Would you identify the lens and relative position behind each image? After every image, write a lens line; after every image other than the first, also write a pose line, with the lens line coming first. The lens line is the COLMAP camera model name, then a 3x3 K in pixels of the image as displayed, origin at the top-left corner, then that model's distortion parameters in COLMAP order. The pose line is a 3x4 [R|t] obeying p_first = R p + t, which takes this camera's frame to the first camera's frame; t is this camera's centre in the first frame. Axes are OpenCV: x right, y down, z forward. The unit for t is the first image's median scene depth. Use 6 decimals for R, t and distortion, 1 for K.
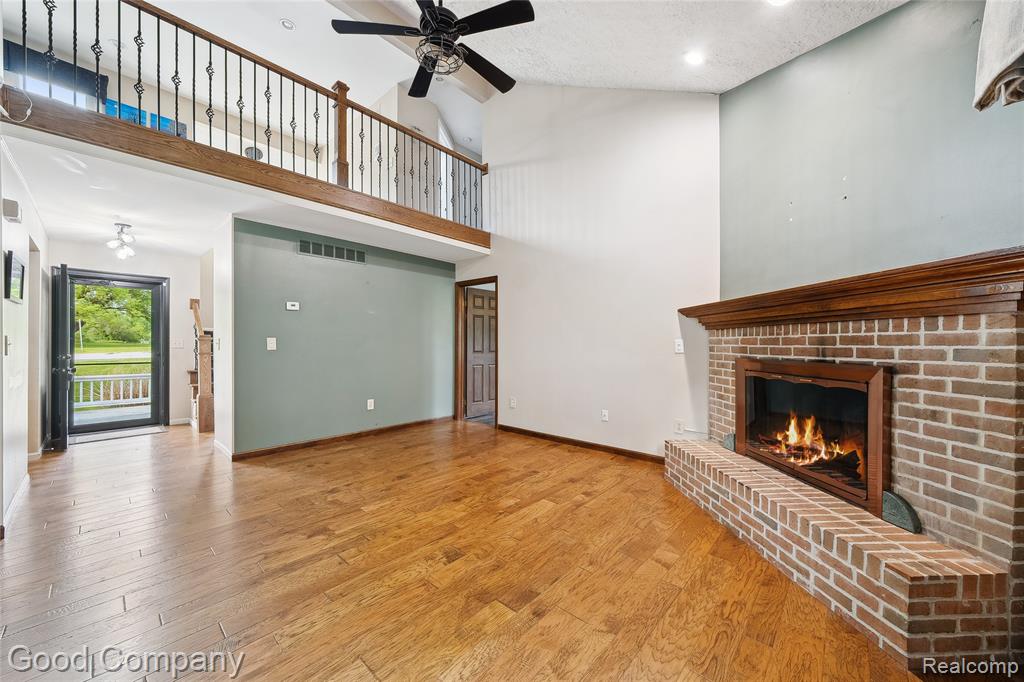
lens RADIAL K [[375.3, 0, 519.9], [0, 375.3, 345.9], [0, 0, 1]] dist [-0.002526, -0.000493]
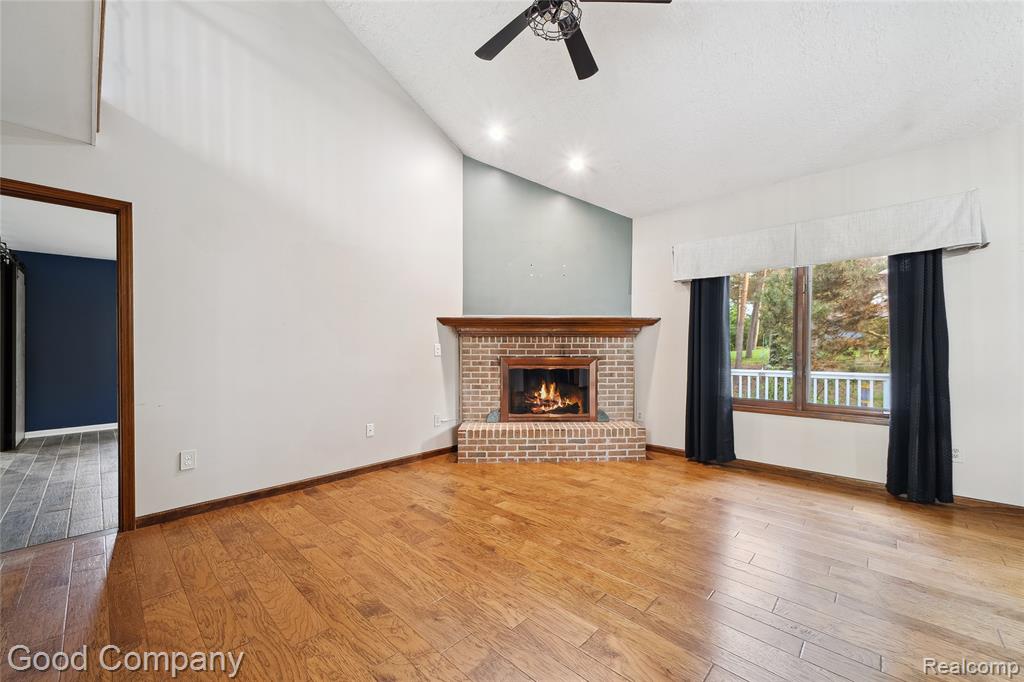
lens RADIAL K [[396.5, 0, 516.2], [0, 396.5, 349.8], [0, 0, 1]] dist [-0.003768, -0.000369]
pose [[0.033915, -0.011941, 0.999353, -0.897175], [0.004989, 0.999918, 0.011778, -0.014029], [-0.999412, 0.004587, 0.033971, 0.828601]]
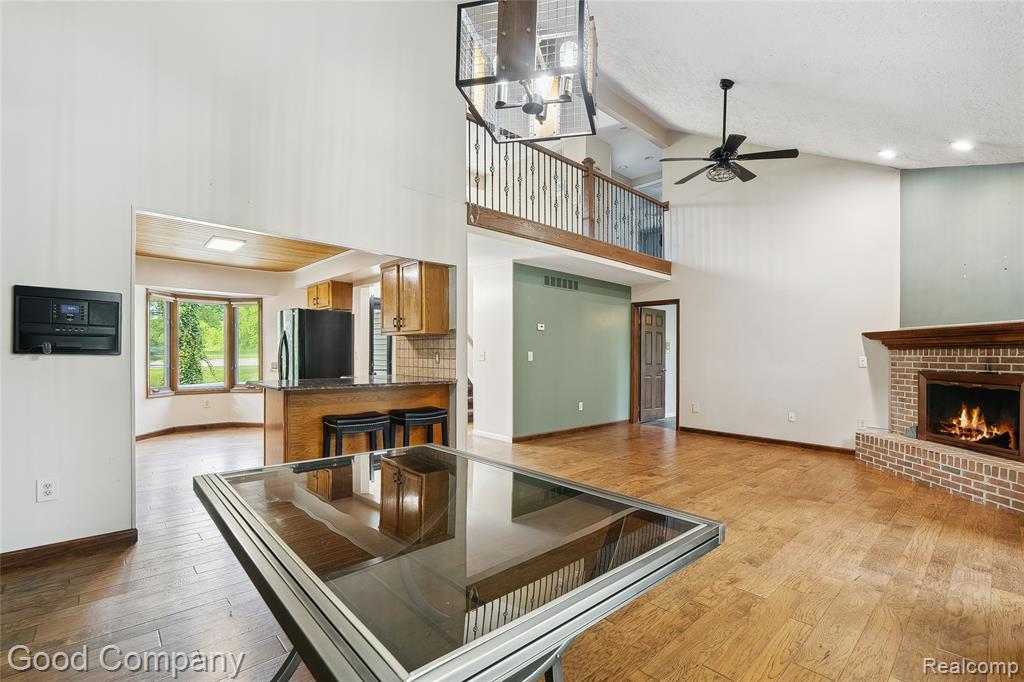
lens RADIAL K [[456.8, 0, 529.4], [0, 456.8, 354.7], [0, 0, 1]] dist [-0.000028, -0.000462]
pose [[0.996509, 0.009913, -0.082890, -0.672677], [-0.010327, 0.999936, -0.004561, -0.005111], [0.082839, 0.005401, 0.996548, -0.752009]]
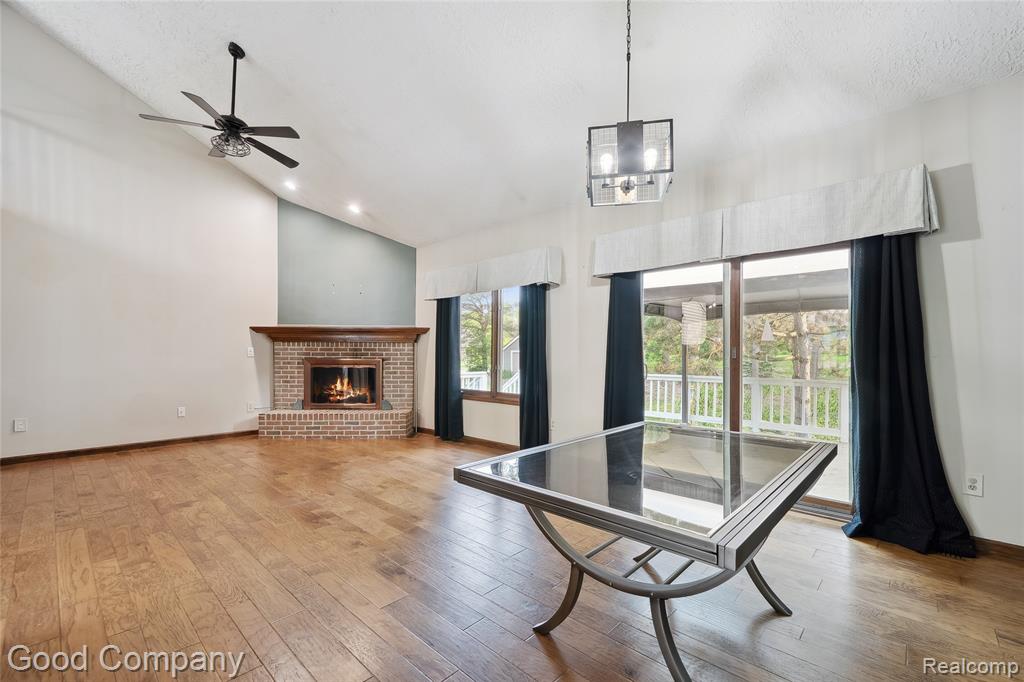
lens RADIAL K [[437.9, 0, 515.7], [0, 437.9, 352.2], [0, 0, 1]] dist [-0.000706, 0.000350]
pose [[0.029942, -0.006300, 0.999532, -1.444944], [0.000137, 0.999980, 0.006299, -0.010488], [-0.999552, -0.000052, 0.029942, -0.099302]]
